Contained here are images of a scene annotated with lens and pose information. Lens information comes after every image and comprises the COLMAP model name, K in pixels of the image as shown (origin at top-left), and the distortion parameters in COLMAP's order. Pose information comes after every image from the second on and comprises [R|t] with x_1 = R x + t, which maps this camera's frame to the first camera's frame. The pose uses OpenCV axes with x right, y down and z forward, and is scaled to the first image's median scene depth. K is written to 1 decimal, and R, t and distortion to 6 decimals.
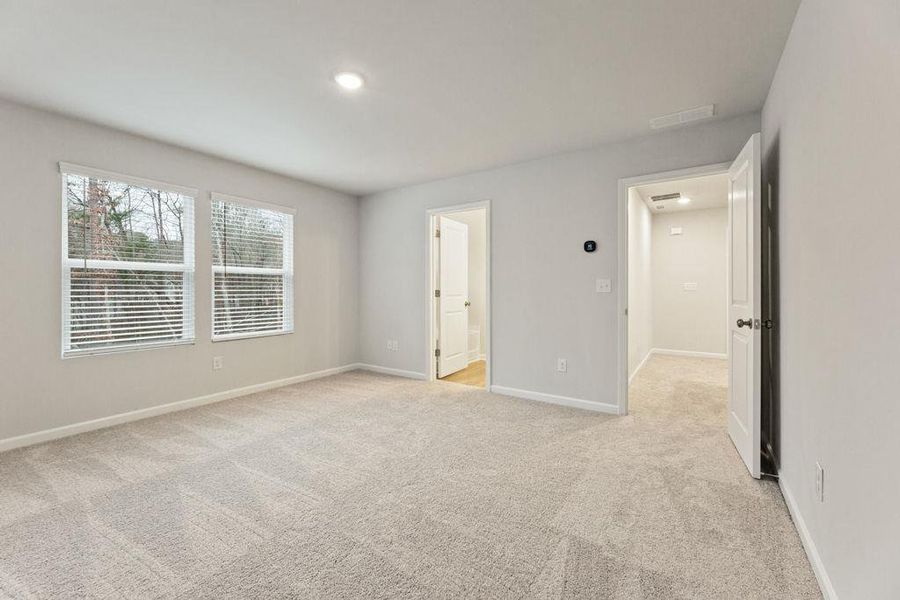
lens RADIAL K [[356.5, 0, 450.0], [0, 356.5, 286.7], [0, 0, 1]] dist [-0.001146, -0.000038]
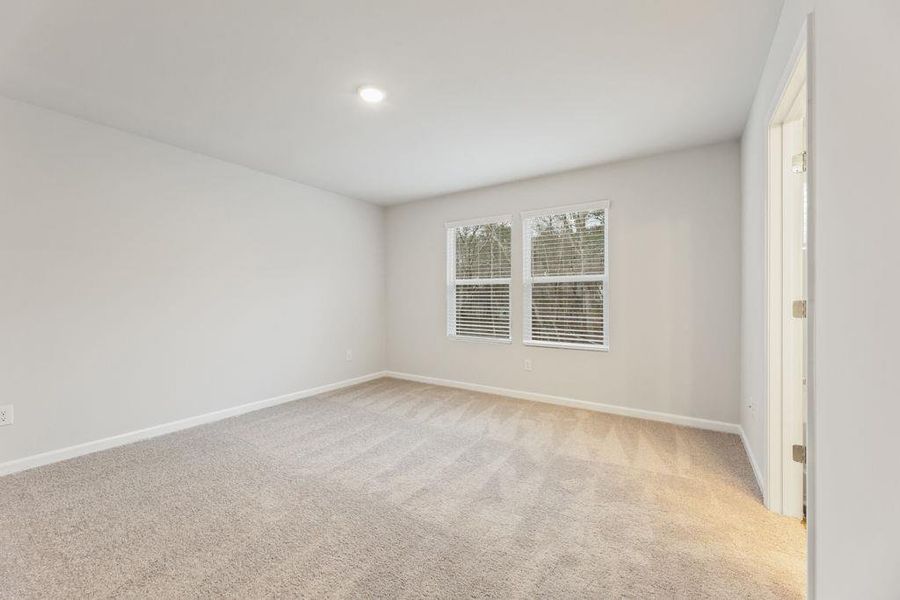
lens RADIAL K [[361.9, 0, 447.6], [0, 361.9, 300.3], [0, 0, 1]] dist [-0.001266, -0.000086]
pose [[0.020744, 0.008355, -0.999750, 0.509383], [0.004582, 0.999954, 0.008451, 0.002681], [0.999774, -0.004757, 0.020704, 0.807692]]
